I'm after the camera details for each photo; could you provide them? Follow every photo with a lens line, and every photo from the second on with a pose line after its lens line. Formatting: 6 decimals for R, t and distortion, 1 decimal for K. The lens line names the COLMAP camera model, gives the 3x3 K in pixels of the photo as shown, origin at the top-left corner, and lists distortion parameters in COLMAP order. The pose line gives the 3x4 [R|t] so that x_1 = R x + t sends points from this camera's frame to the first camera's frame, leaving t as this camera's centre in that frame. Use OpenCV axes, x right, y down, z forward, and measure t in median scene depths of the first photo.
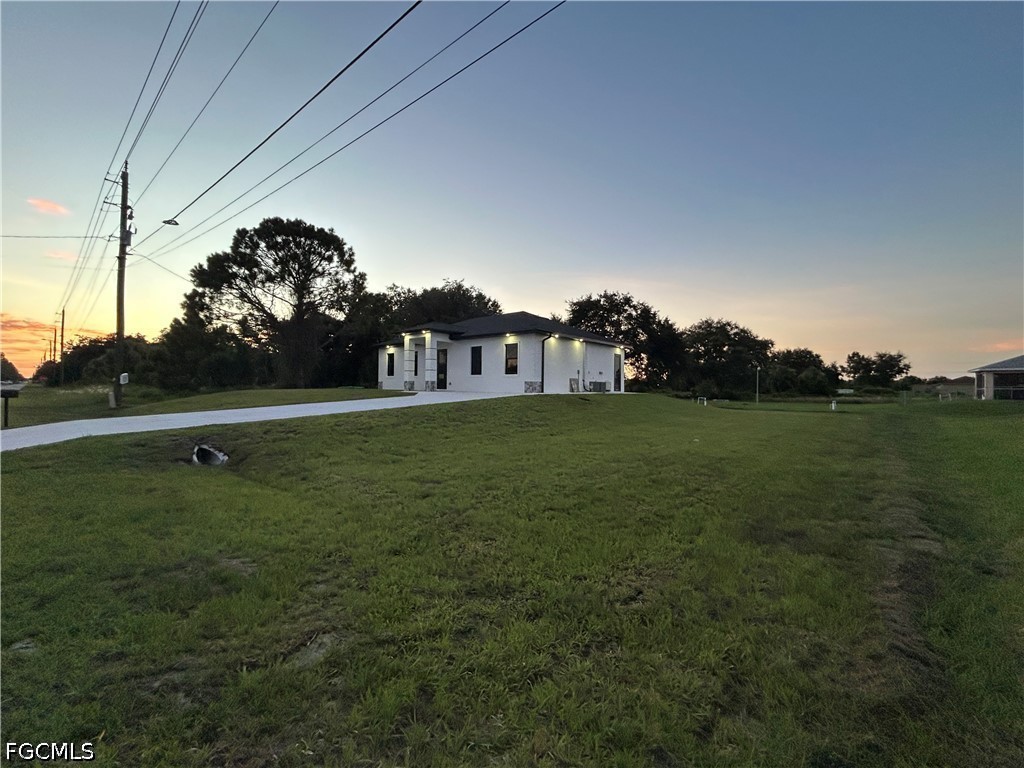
lens RADIAL K [[426.1, 0, 511.9], [0, 426.1, 388.5], [0, 0, 1]] dist [-0.000071, -0.000146]
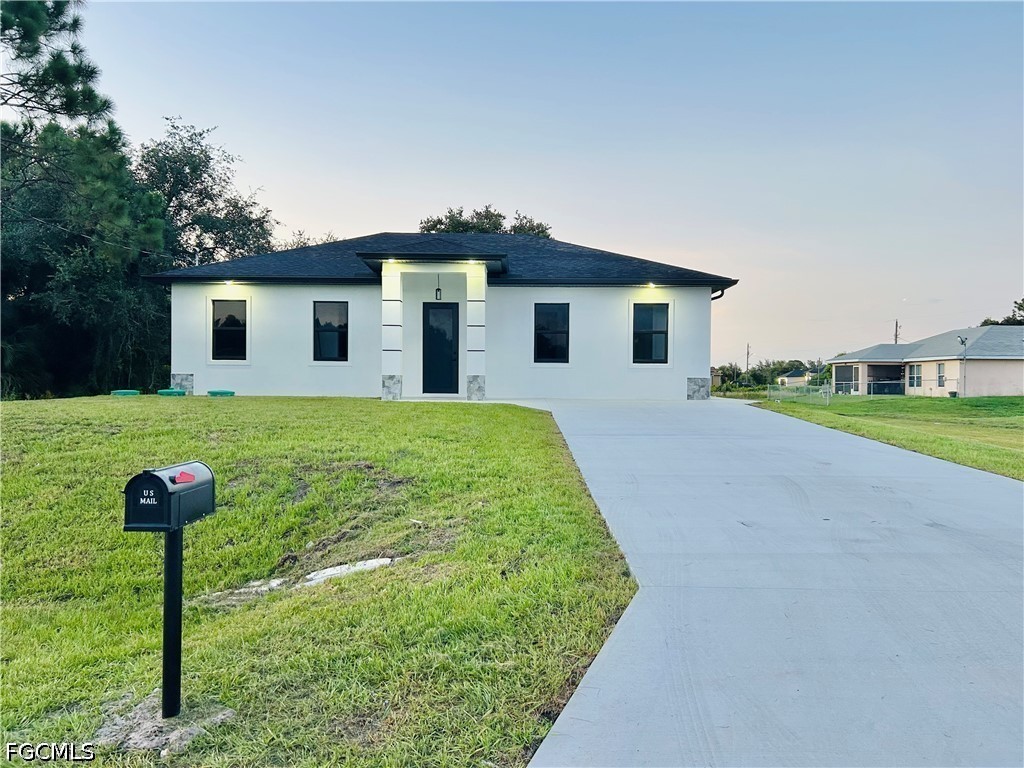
lens RADIAL K [[768.4, 0, 512.0], [0, 768.4, 384.0], [0, 0, 1]] dist [0.089765, -0.131757]
pose [[0.757493, -0.006900, 0.652807, -0.450977], [0.003276, 0.999972, 0.006767, -0.009489], [-0.652836, -0.002987, 0.757494, 0.256337]]
